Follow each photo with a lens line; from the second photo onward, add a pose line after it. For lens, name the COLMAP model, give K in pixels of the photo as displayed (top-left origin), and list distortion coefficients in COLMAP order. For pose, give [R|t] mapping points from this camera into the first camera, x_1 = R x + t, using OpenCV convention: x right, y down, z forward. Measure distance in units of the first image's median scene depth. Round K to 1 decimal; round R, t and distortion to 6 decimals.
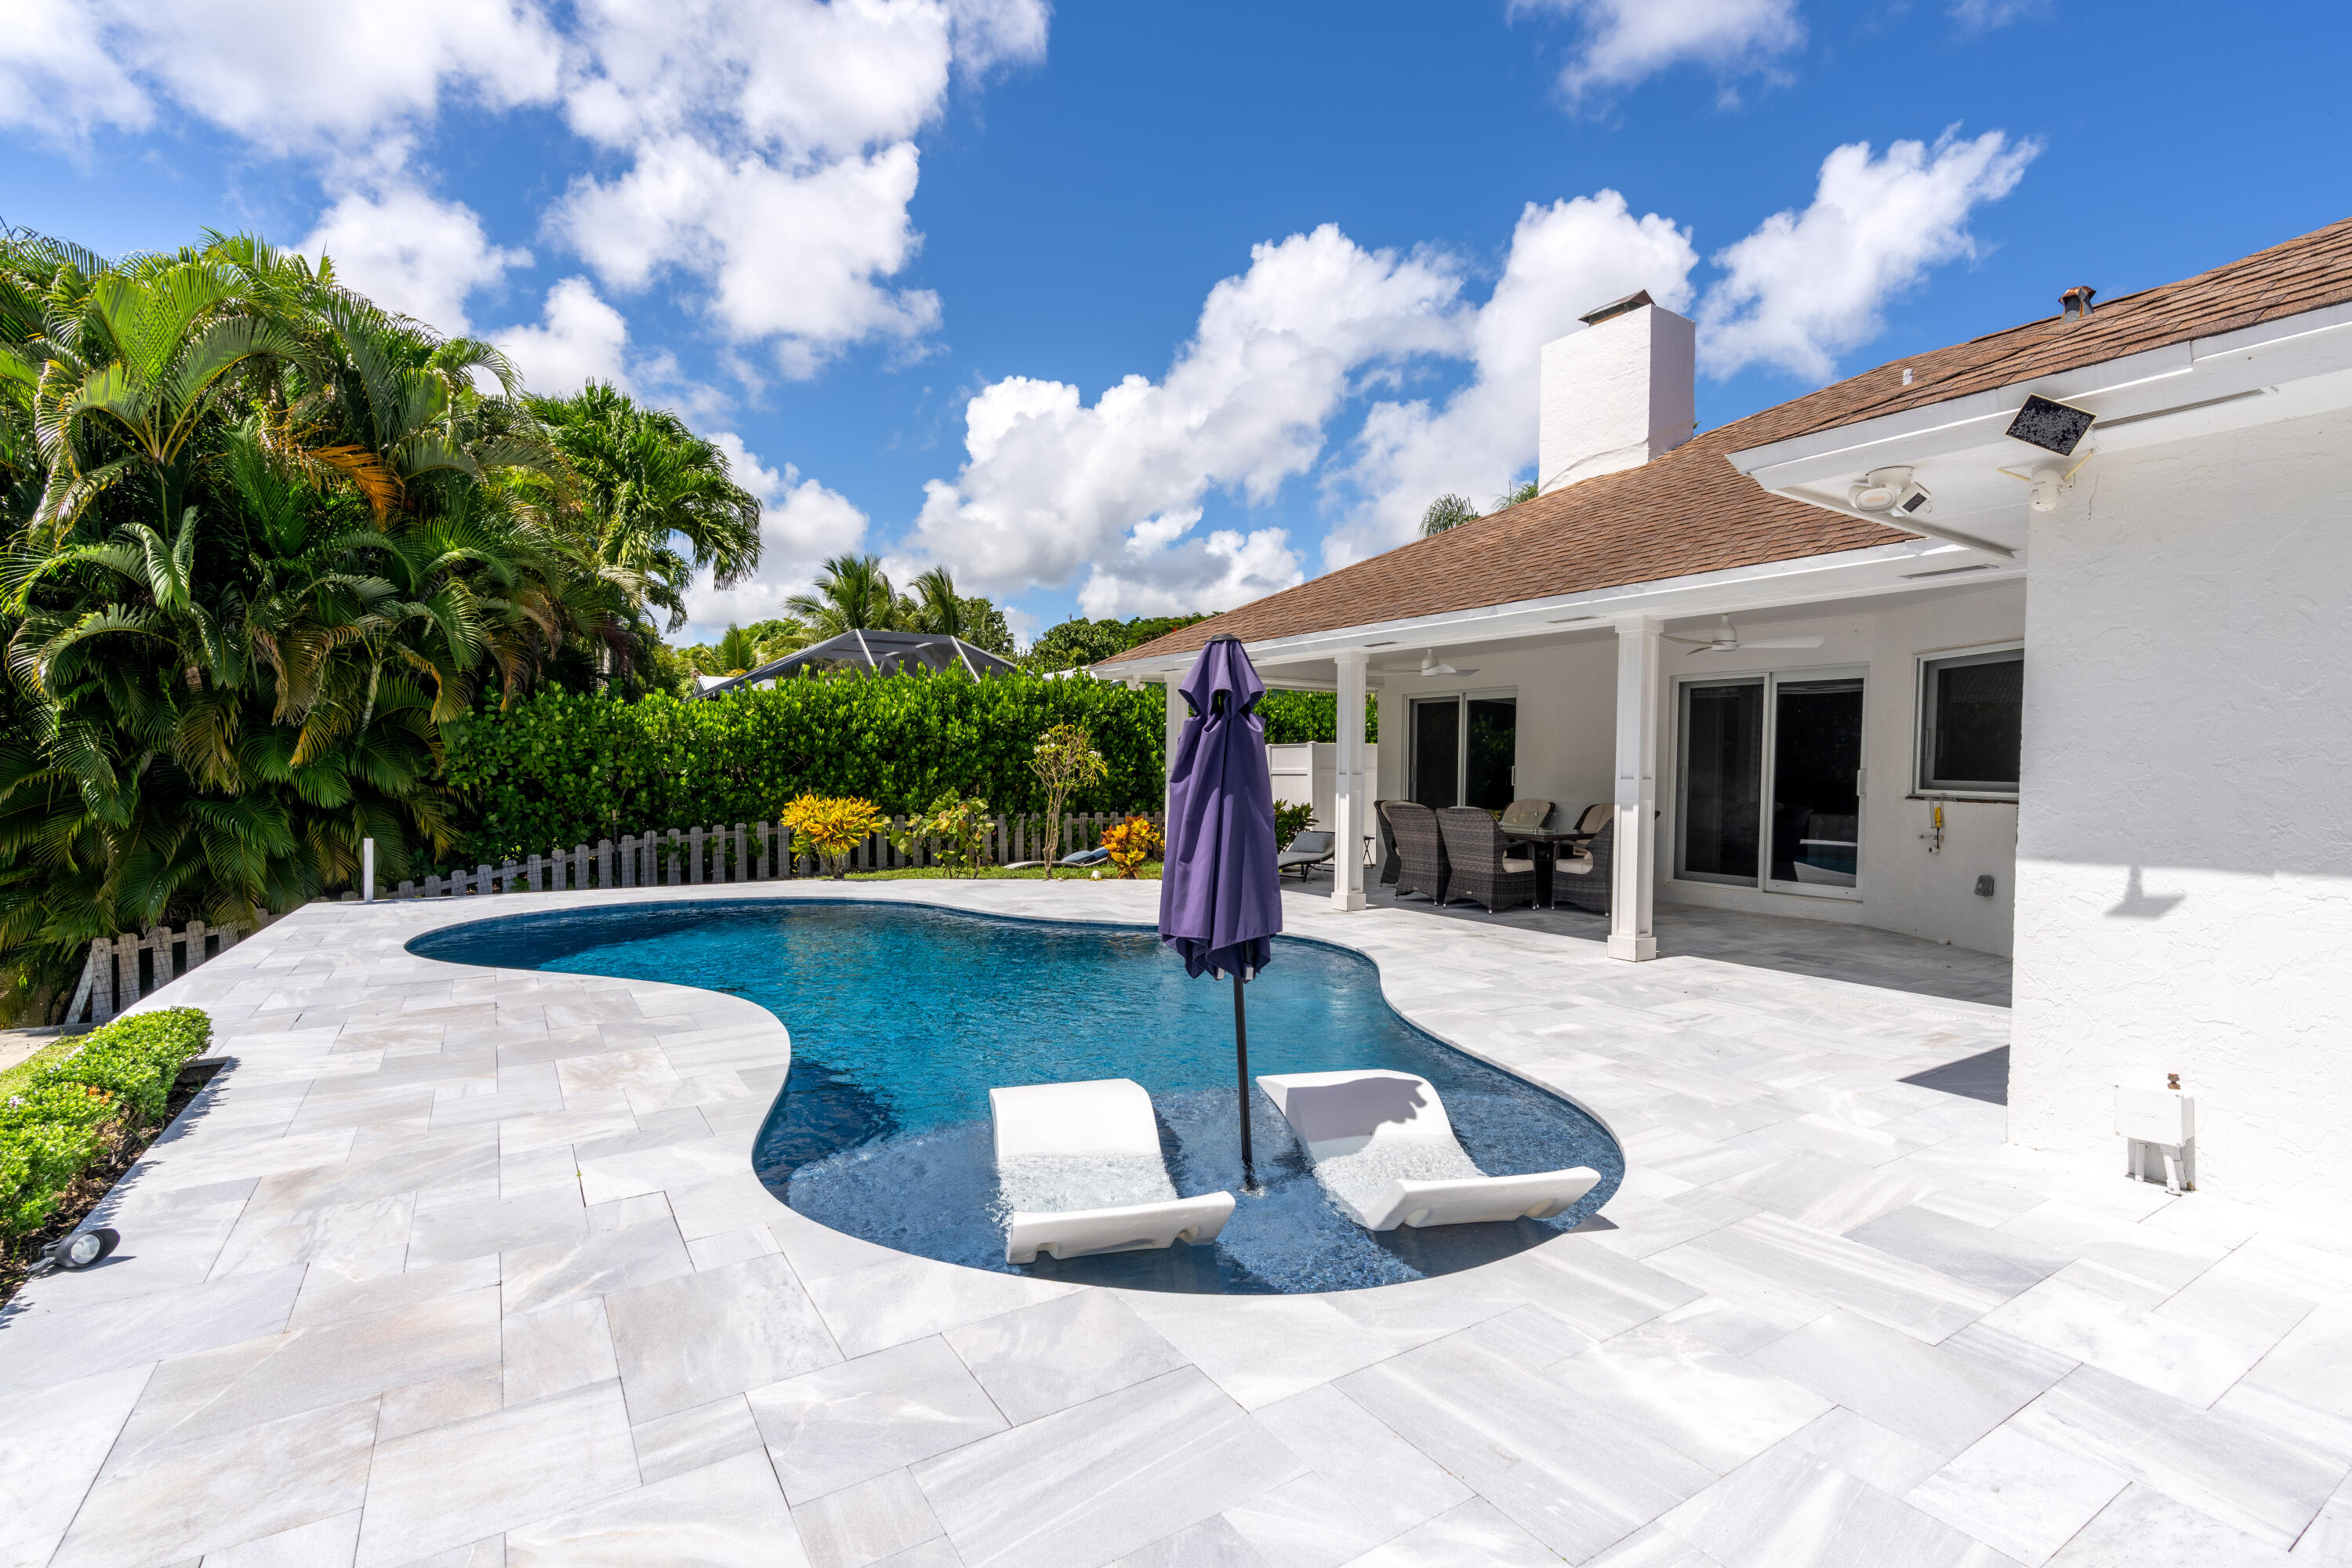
lens RADIAL K [[1113.3, 0, 1186.0], [0, 1113.3, 785.6], [0, 0, 1]] dist [-0.001081, 0.000612]
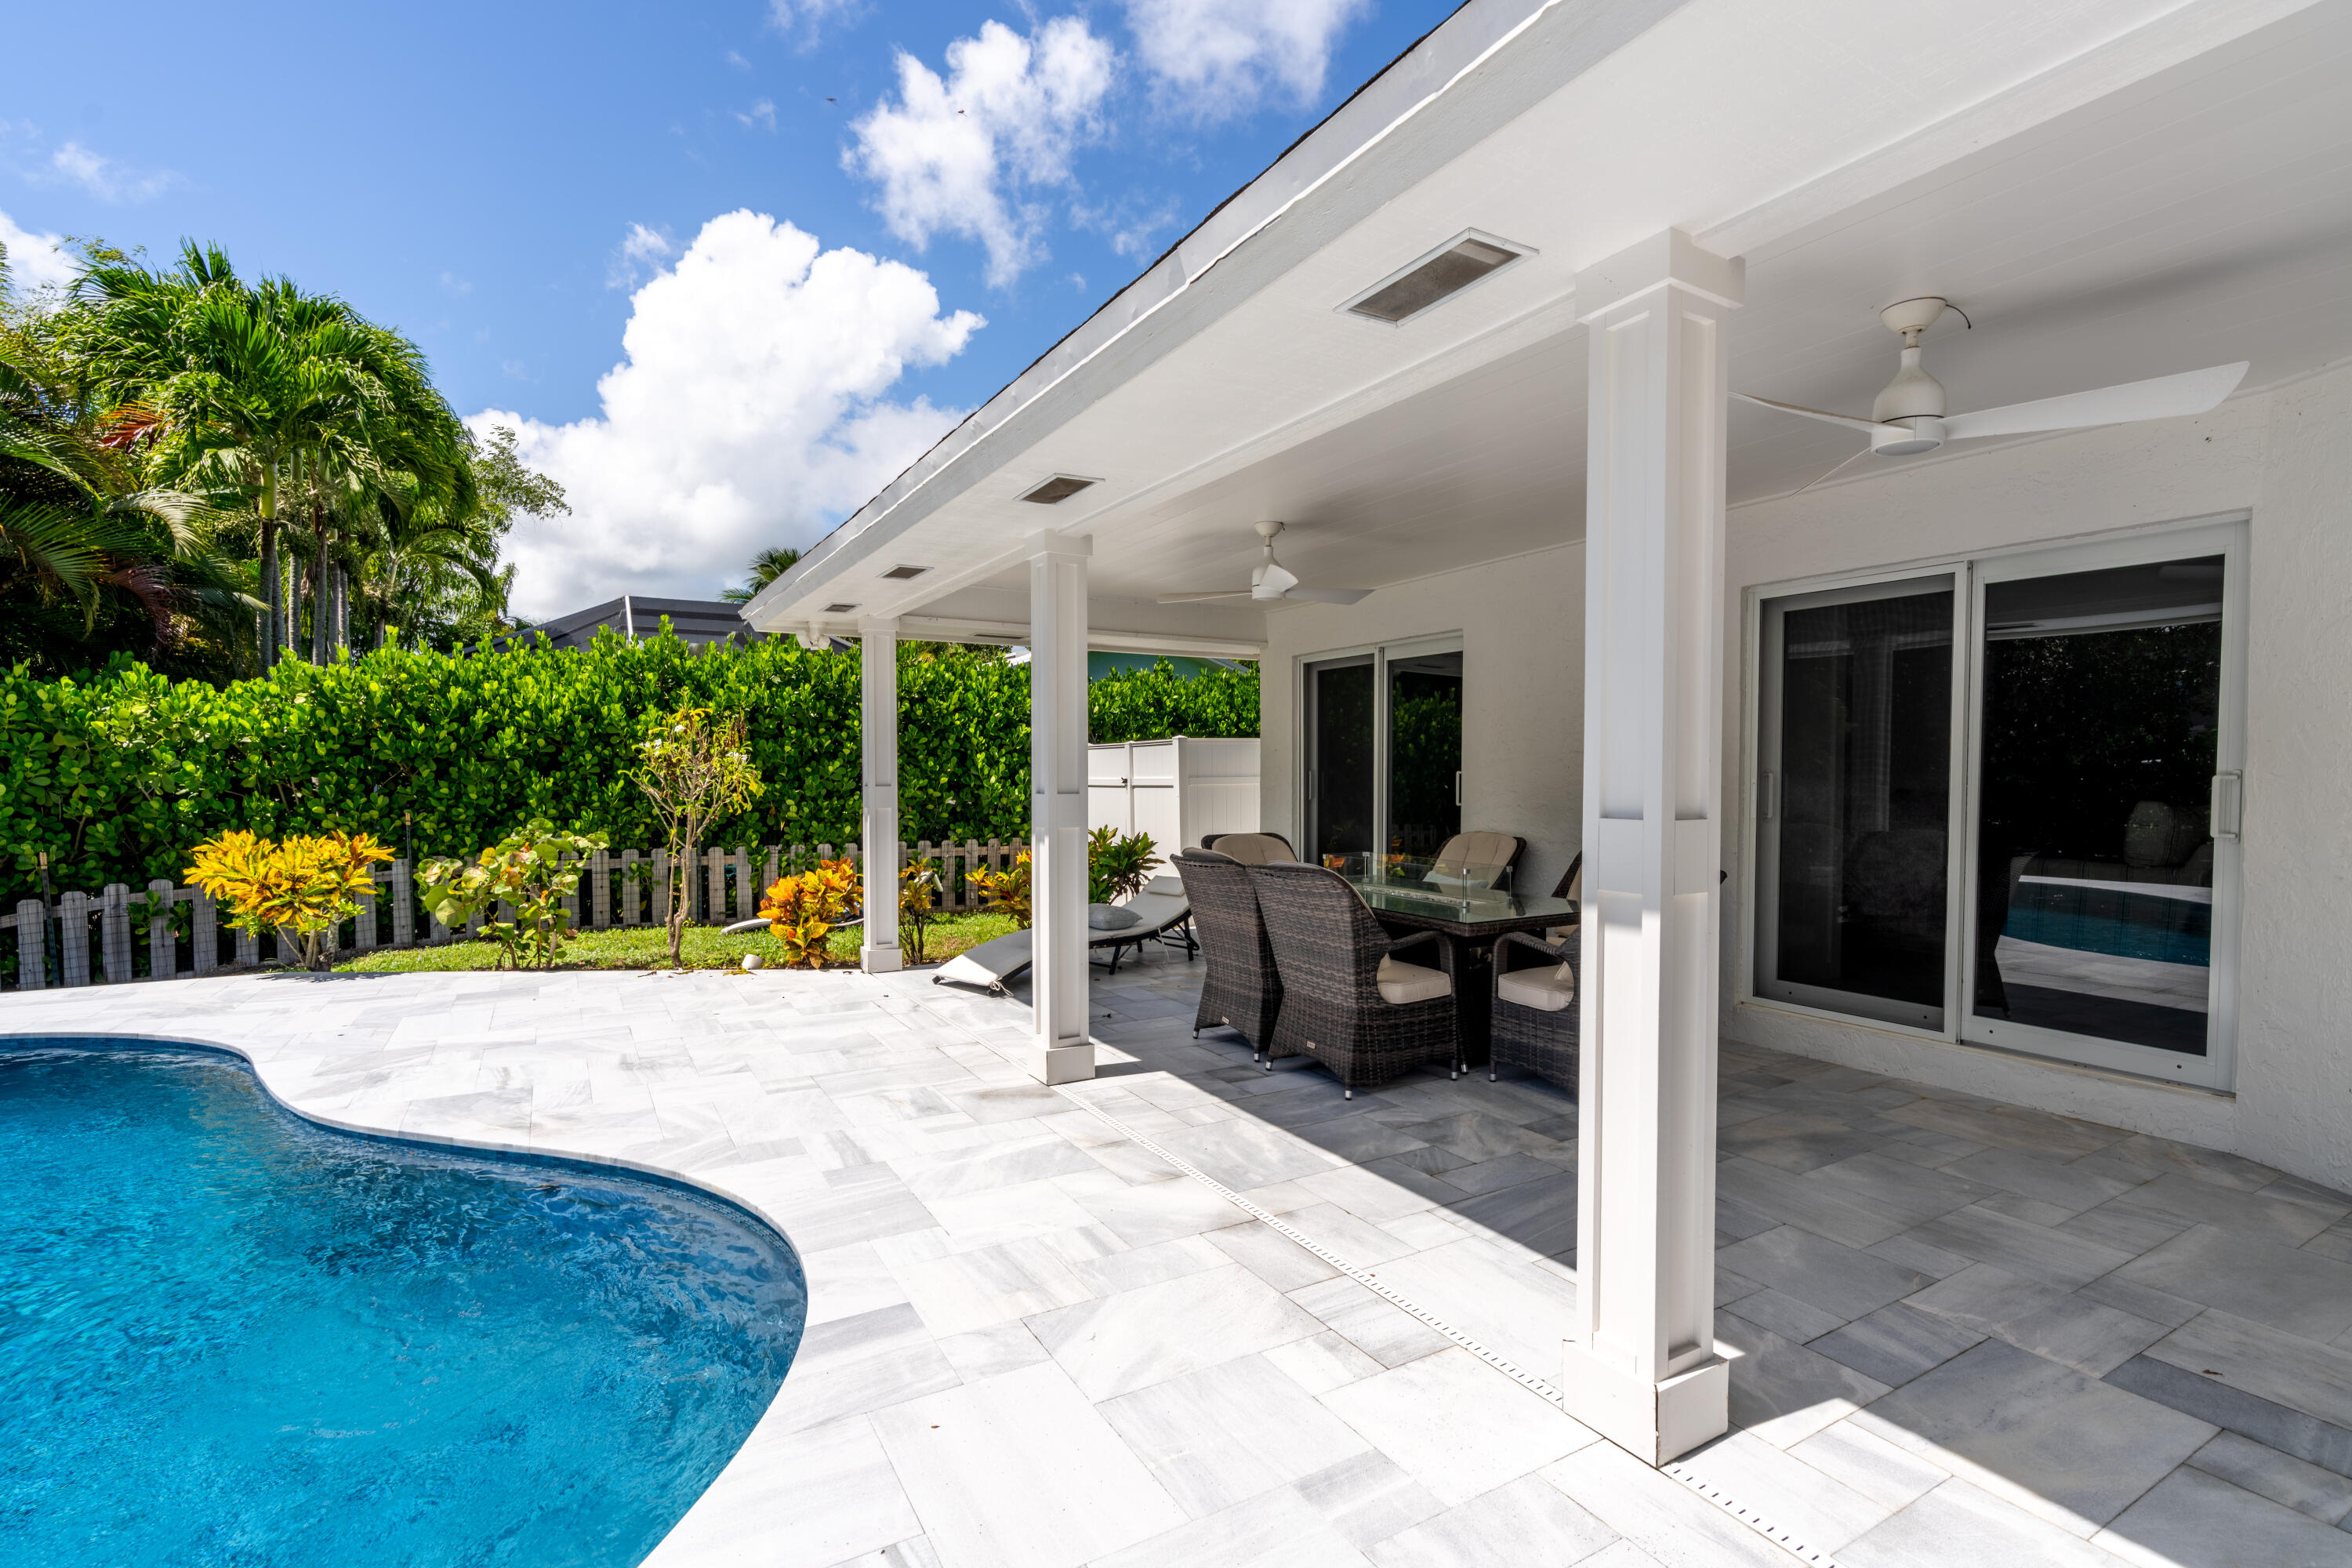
lens RADIAL K [[1113.3, 0, 1176.3], [0, 1113.3, 785.2], [0, 0, 1]] dist [-0.001081, 0.000612]
pose [[0.998804, -0.008494, -0.048156, 0.175100], [0.008264, 0.999954, -0.004961, -0.008765], [0.048196, 0.004557, 0.998827, 0.418734]]
